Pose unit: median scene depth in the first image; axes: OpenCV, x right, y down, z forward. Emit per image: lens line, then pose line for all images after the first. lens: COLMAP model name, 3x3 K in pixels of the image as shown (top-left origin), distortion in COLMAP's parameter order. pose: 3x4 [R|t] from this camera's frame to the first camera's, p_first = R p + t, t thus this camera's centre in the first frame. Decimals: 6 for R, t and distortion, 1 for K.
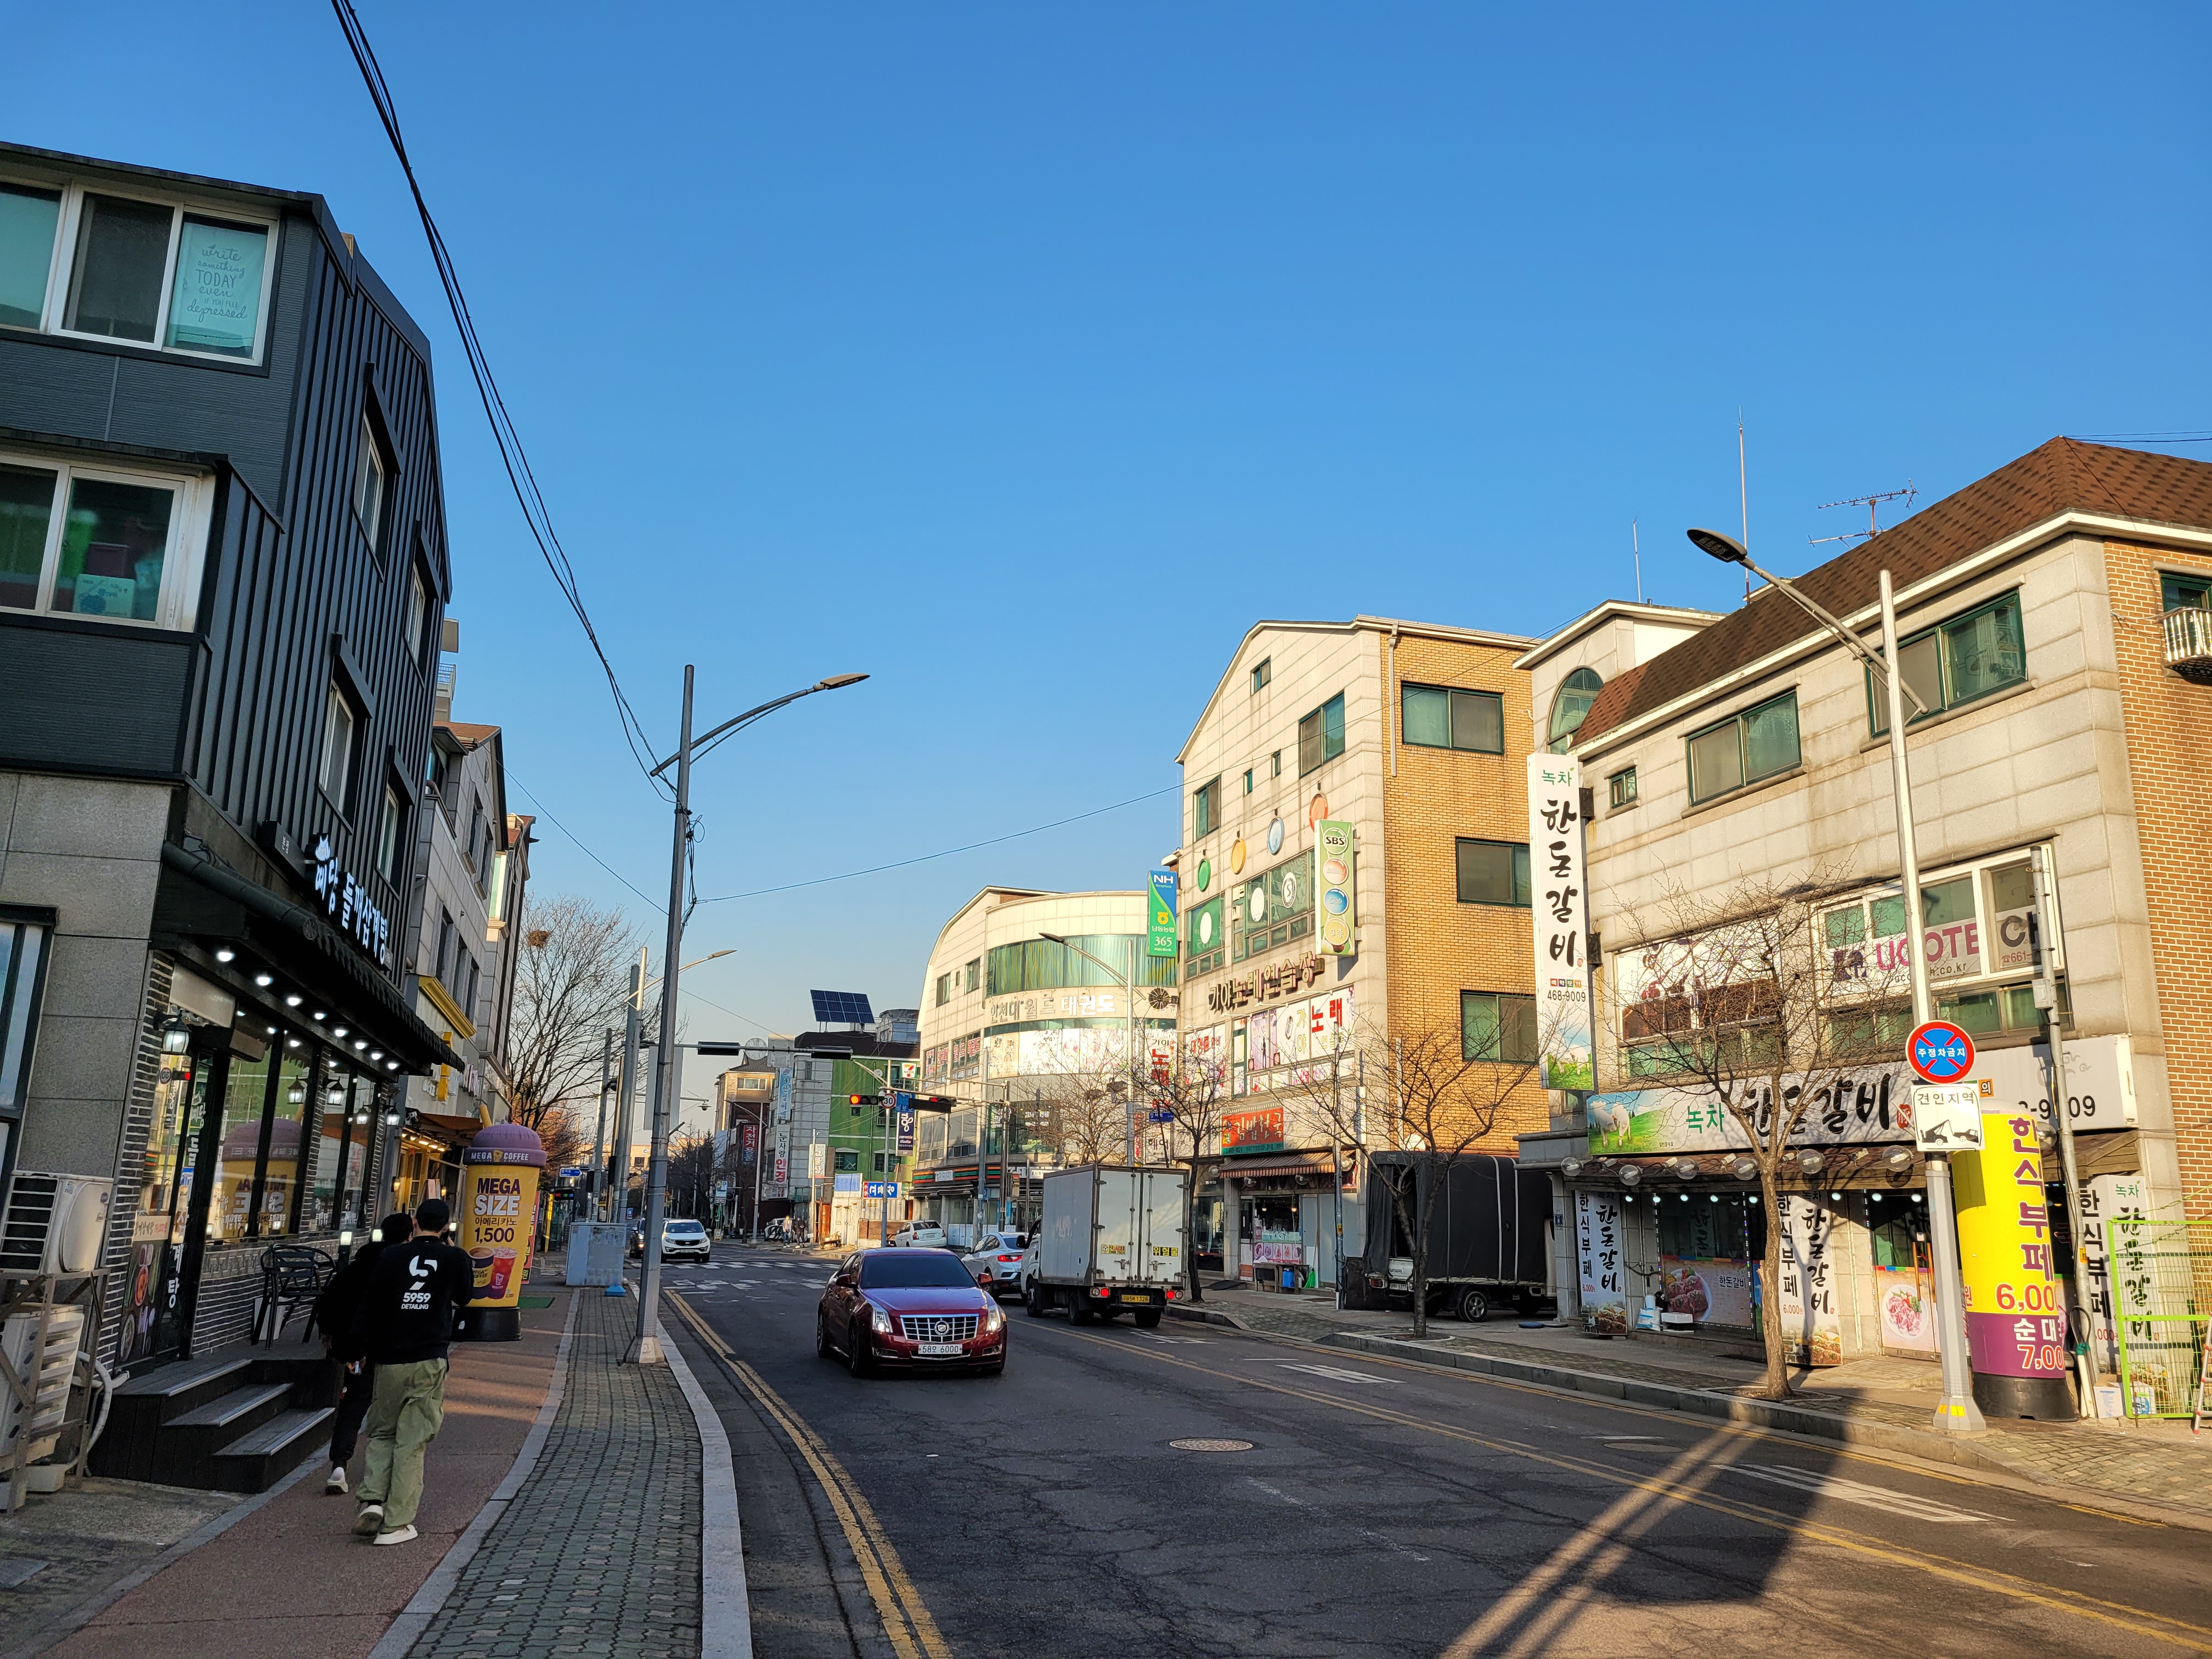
lens RADIAL K [[1678.0, 0, 1115.1], [0, 1678.0, 826.0], [0, 0, 1]] dist [0.043681, -0.001913]
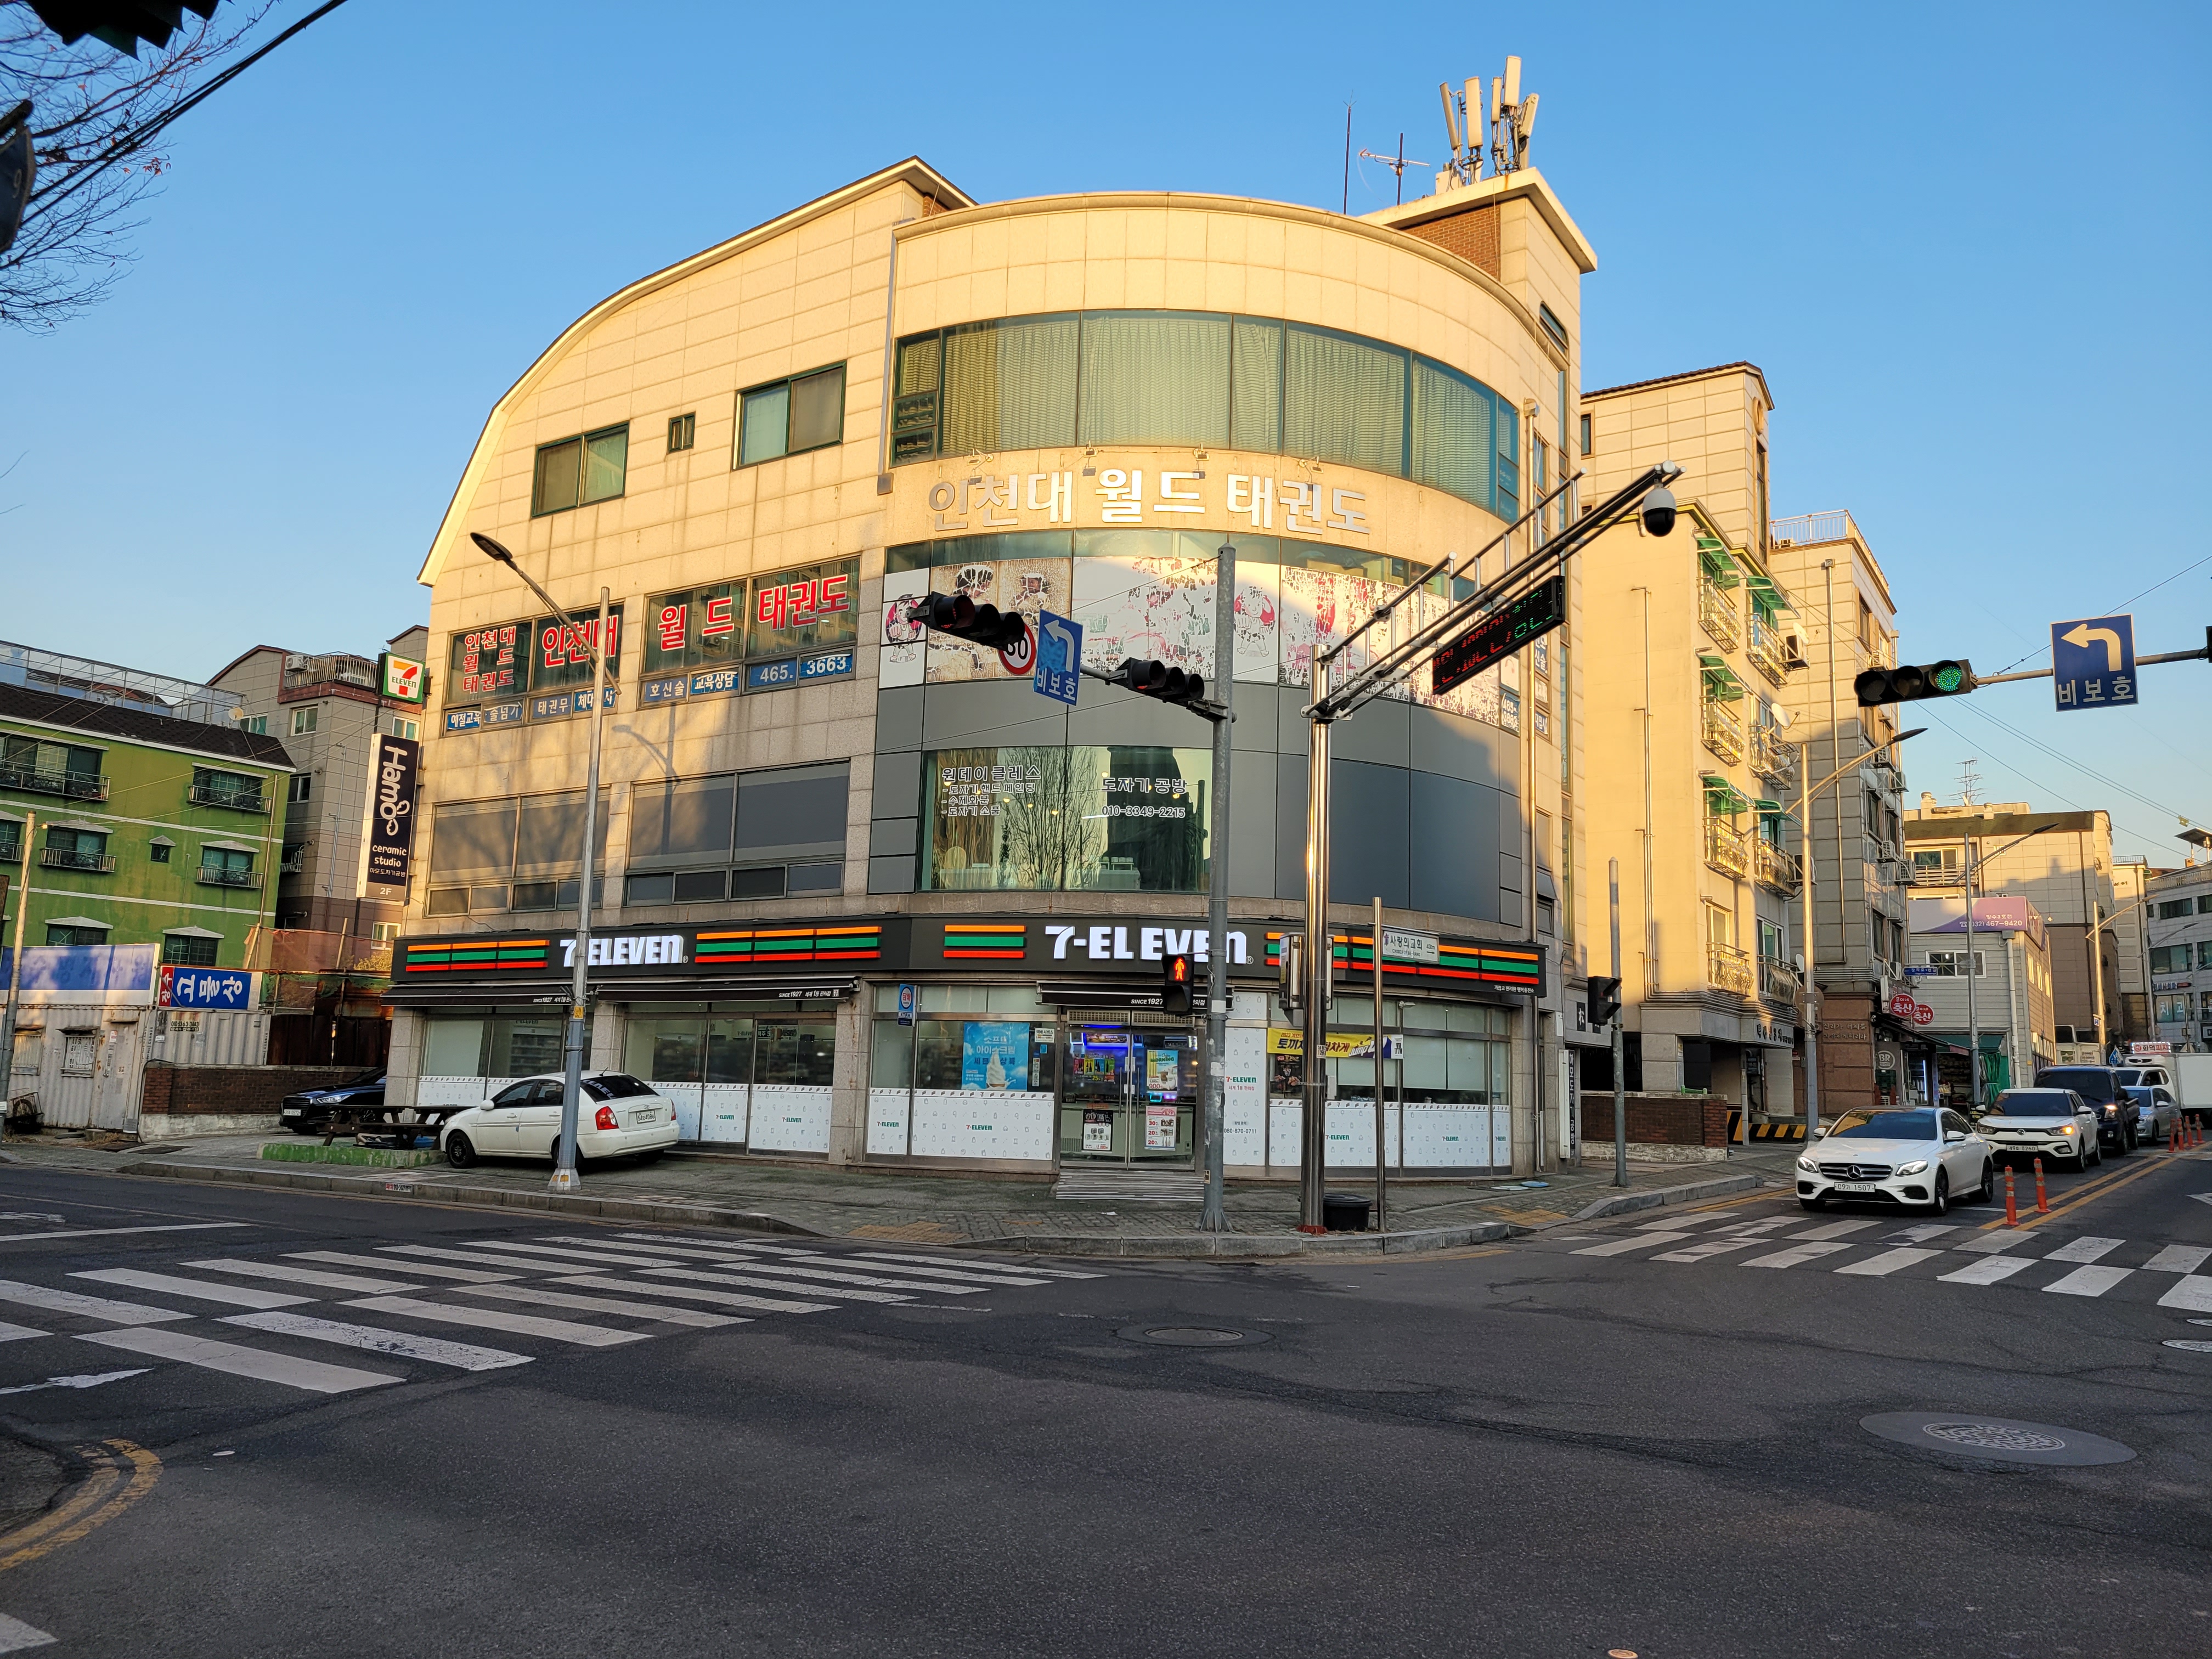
lens RADIAL K [[1678.0, 0, 1109.5], [0, 1678.0, 838.4], [0, 0, 1]] dist [0.043681, -0.001913]
pose [[0.804142, 0.093354, 0.587061, -0.256541], [-0.150063, 0.987485, 0.048523, 0.165667], [-0.575184, -0.127115, 0.808087, 0.714360]]
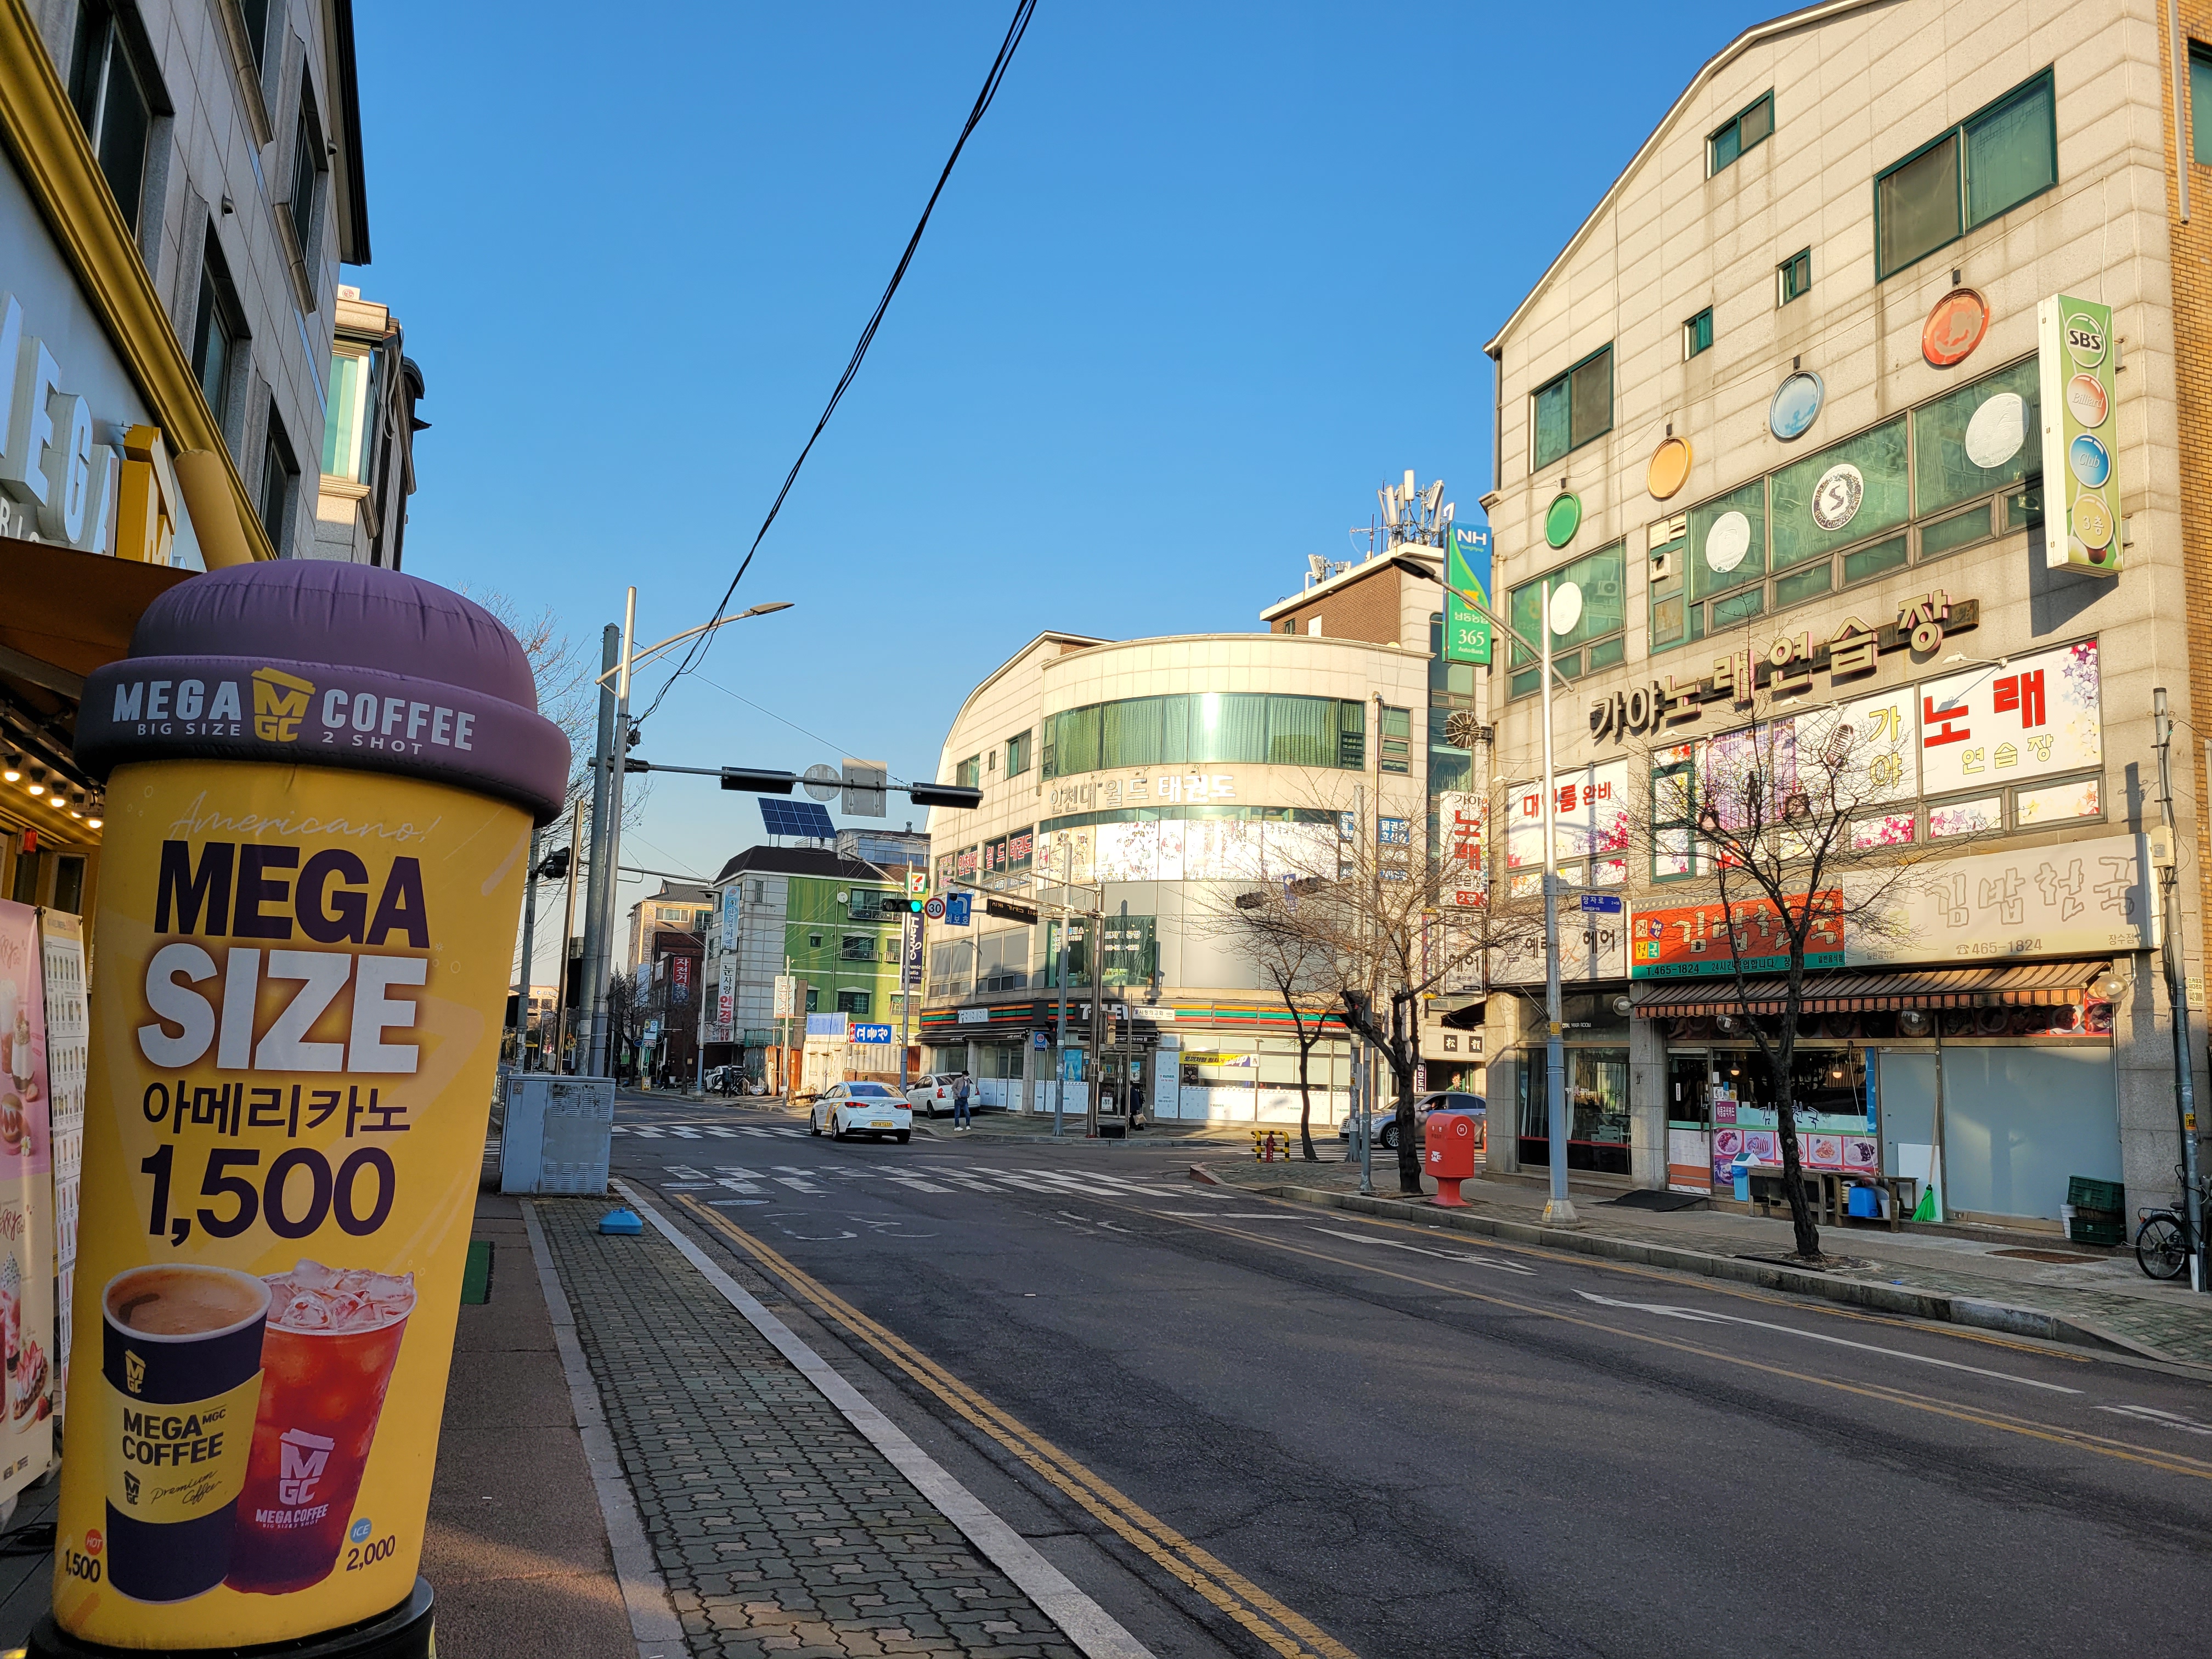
lens RADIAL K [[1678.0, 0, 1093.9], [0, 1678.0, 837.0], [0, 0, 1]] dist [0.043681, -0.001913]
pose [[0.998443, 0.022055, 0.051227, -0.096818], [-0.026651, 0.995509, 0.090841, 0.062262], [-0.048993, -0.092065, 0.994547, 0.272873]]
